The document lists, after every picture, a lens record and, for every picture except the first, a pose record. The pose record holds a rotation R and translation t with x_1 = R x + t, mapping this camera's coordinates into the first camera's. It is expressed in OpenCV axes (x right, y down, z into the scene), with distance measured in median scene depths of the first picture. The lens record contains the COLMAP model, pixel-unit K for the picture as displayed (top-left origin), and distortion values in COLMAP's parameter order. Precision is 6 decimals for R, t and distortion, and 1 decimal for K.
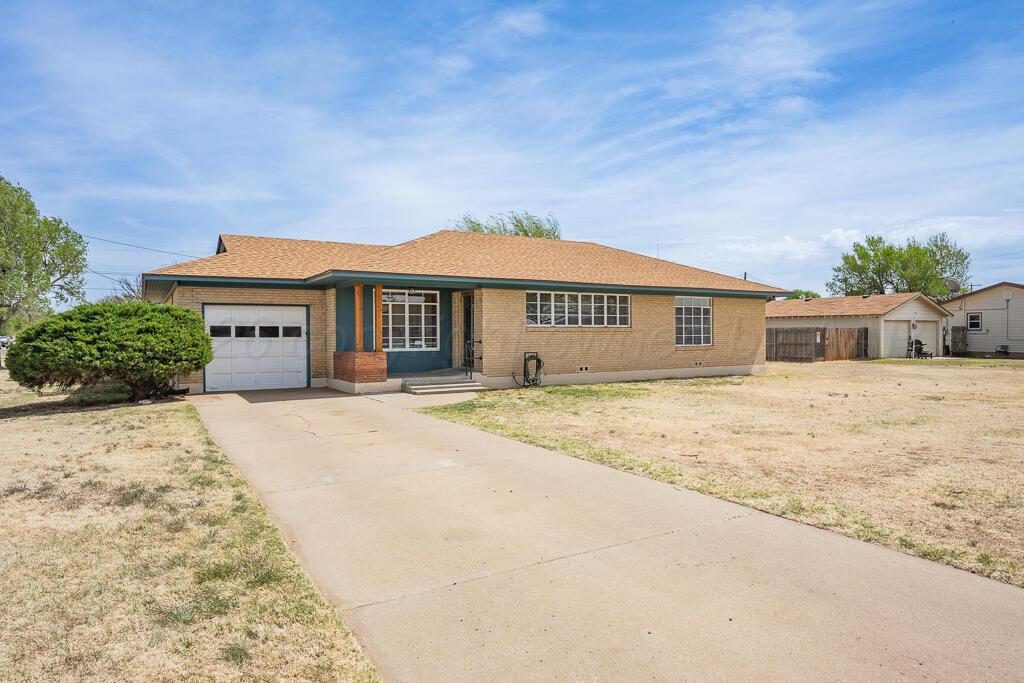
lens RADIAL K [[600.8, 0, 512.0], [0, 600.8, 341.5], [0, 0, 1]] dist [0.000046, 0.000041]
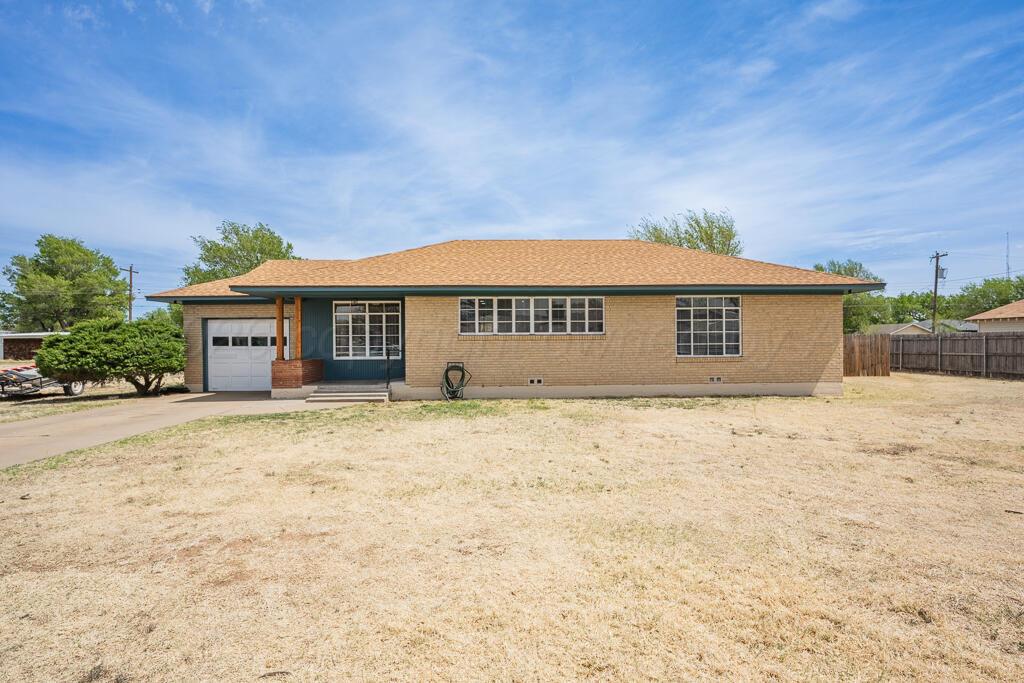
lens RADIAL K [[556.3, 0, 512.0], [0, 556.3, 341.5], [0, 0, 1]] dist [0.000836, -0.000150]
pose [[0.882237, -0.002894, -0.470798, 0.508907], [-0.002648, 0.999935, -0.011110, -0.005000], [0.470799, 0.011048, 0.882171, 0.263355]]
